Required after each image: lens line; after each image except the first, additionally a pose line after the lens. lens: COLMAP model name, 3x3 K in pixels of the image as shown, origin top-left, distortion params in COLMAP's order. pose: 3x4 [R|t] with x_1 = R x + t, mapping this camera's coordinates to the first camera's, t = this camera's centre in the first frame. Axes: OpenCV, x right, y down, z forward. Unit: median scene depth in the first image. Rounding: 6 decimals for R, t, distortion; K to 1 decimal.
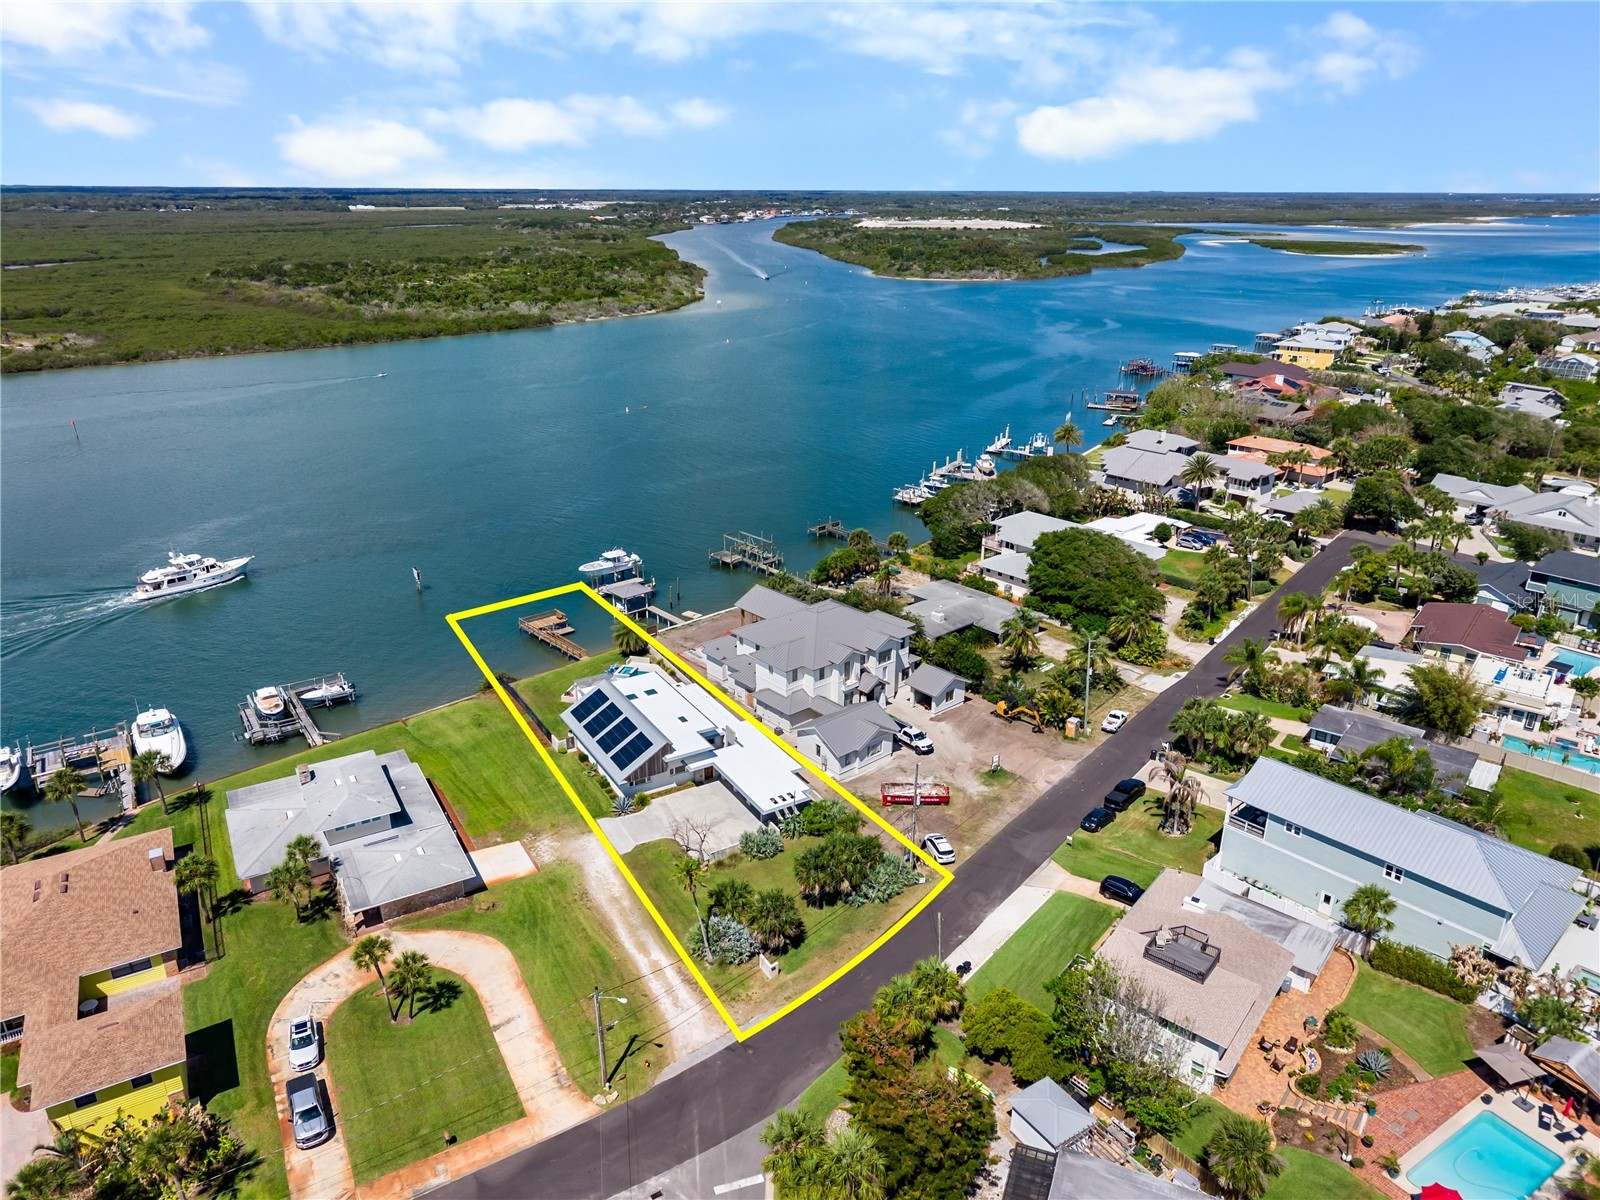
lens RADIAL K [[1064.1, 0, 800.0], [0, 1064.1, 600.0], [0, 0, 1]] dist [0.014761, -0.013613]
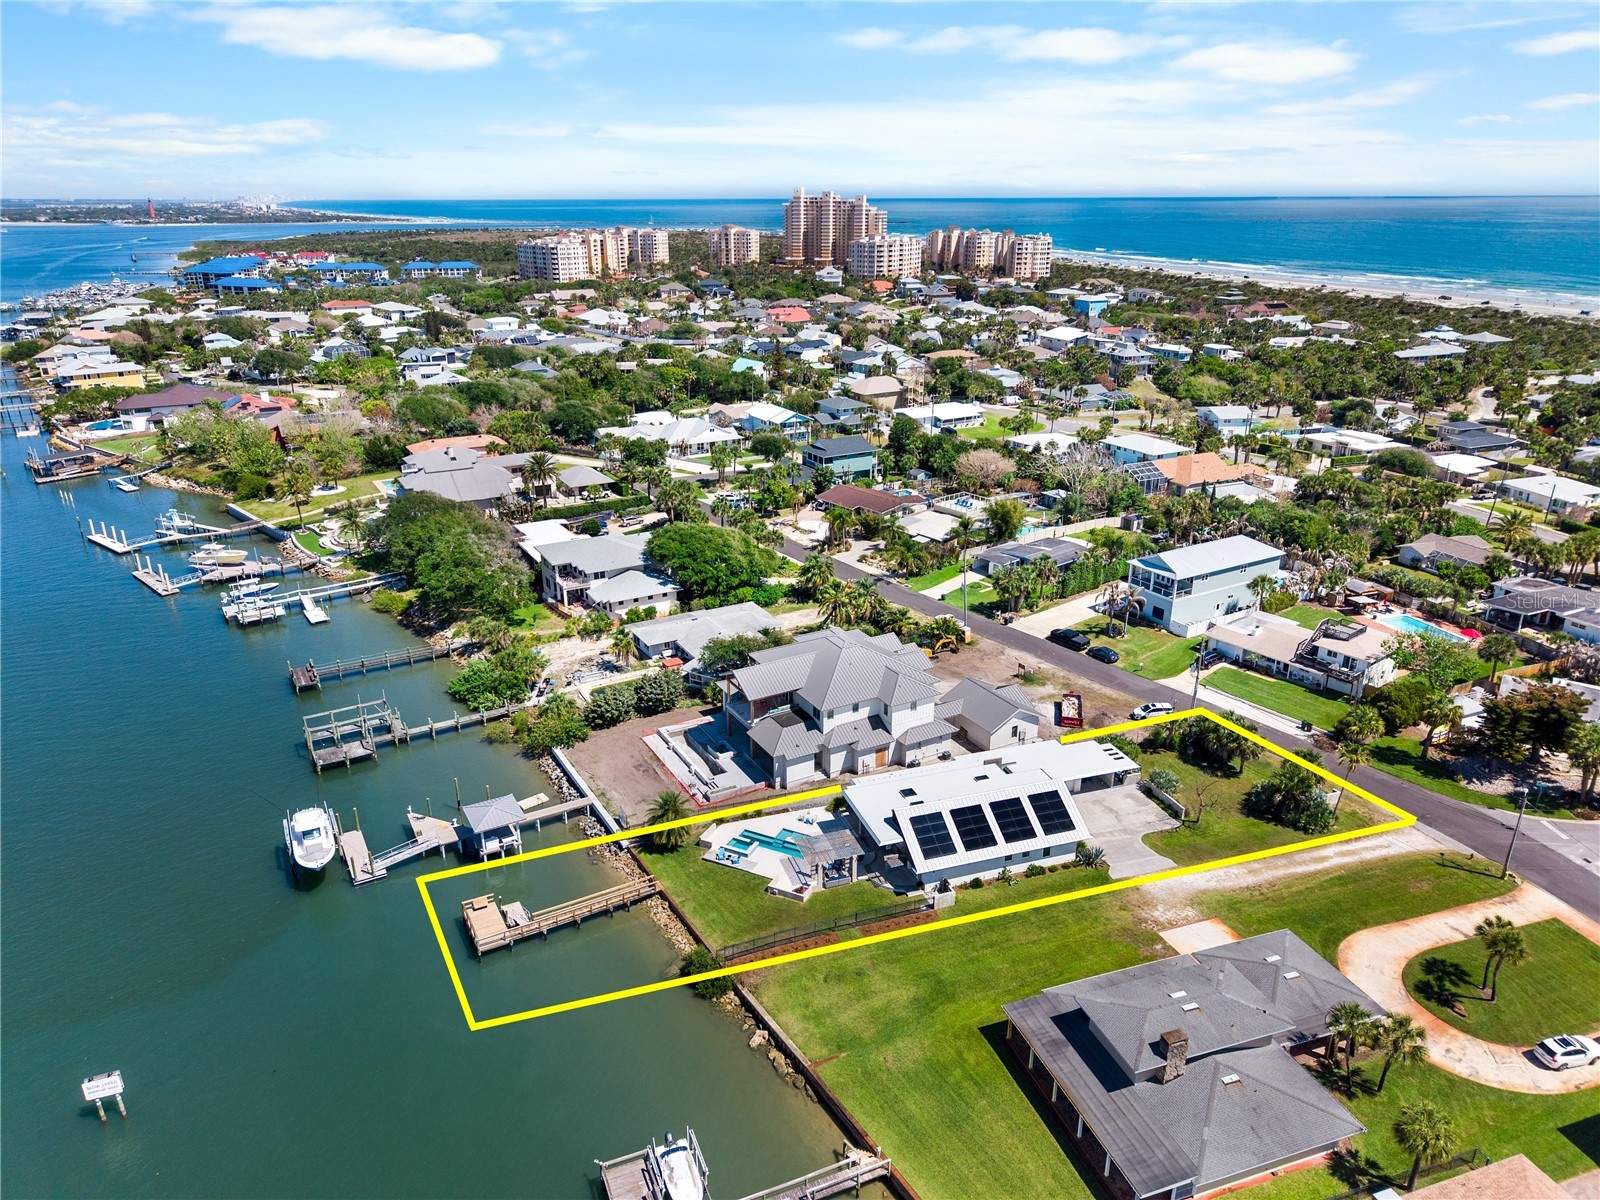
lens RADIAL K [[1064.1, 0, 800.0], [0, 1064.1, 600.0], [0, 0, 1]] dist [0.014761, -0.013613]
pose [[0.218243, -0.351881, 0.910247, -0.681930], [0.355949, 0.897176, 0.261485, -0.234164], [-0.908664, 0.266934, 0.321054, 0.607950]]
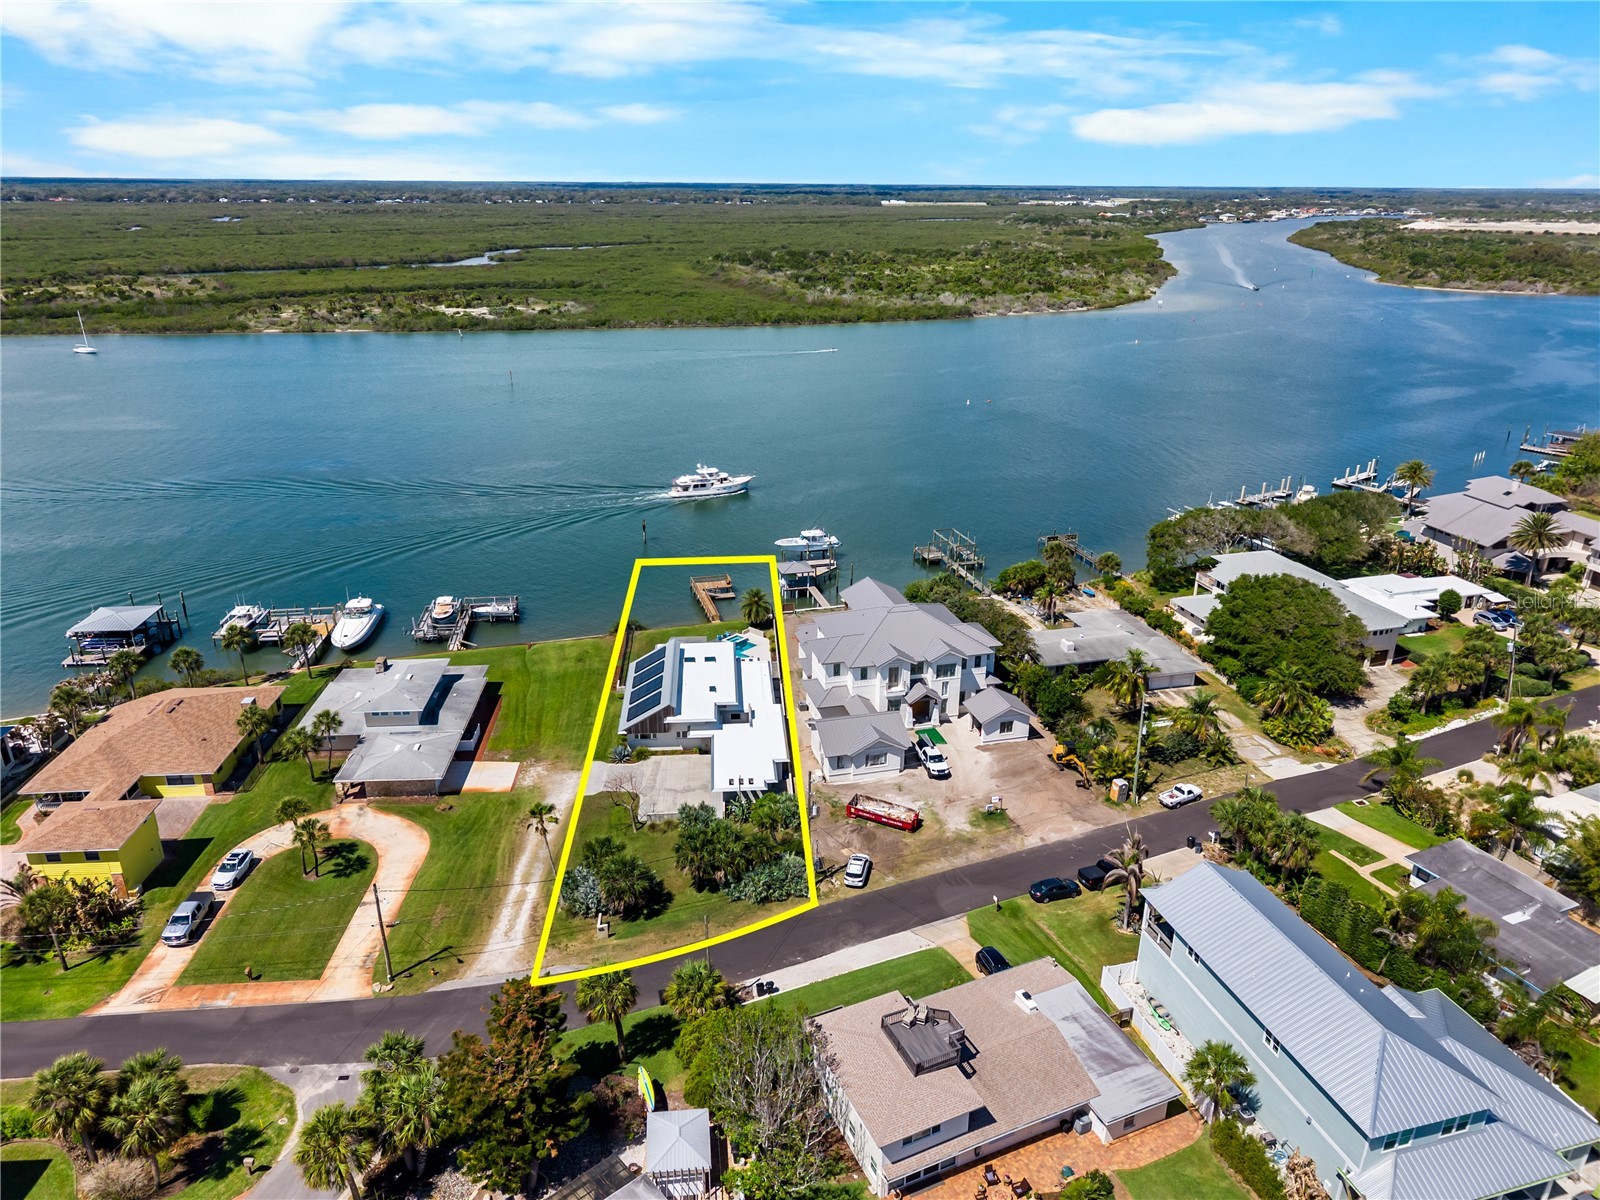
lens RADIAL K [[1064.1, 0, 800.0], [0, 1064.1, 600.0], [0, 0, 1]] dist [0.014761, -0.013613]
pose [[0.895507, 0.163866, -0.413783, 0.280992], [-0.162804, 0.985922, 0.038104, -0.018743], [0.414202, 0.033243, 0.909578, 0.076758]]
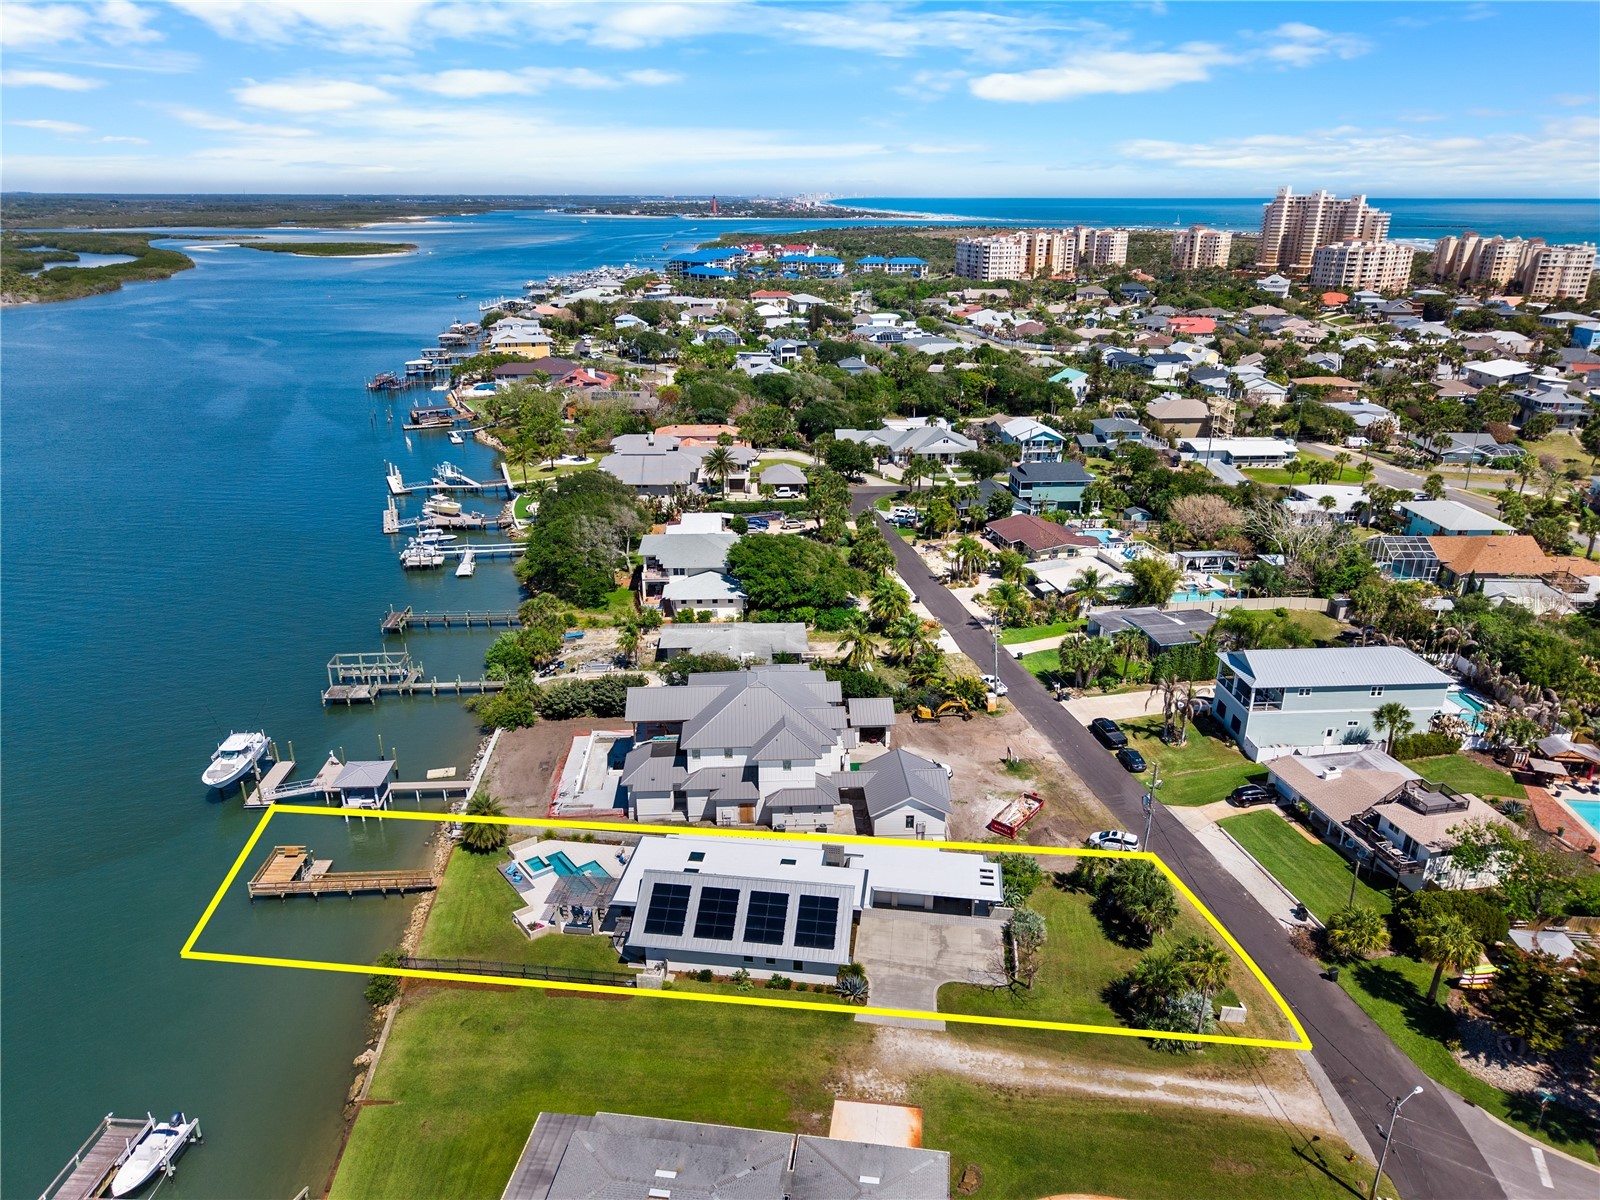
lens RADIAL K [[1064.1, 0, 800.0], [0, 1064.1, 600.0], [0, 0, 1]] dist [0.014761, -0.013613]
pose [[0.626539, -0.280925, 0.727000, -0.465844], [0.282071, 0.951281, 0.124499, -0.125177], [-0.726557, 0.127062, 0.675256, 0.328308]]
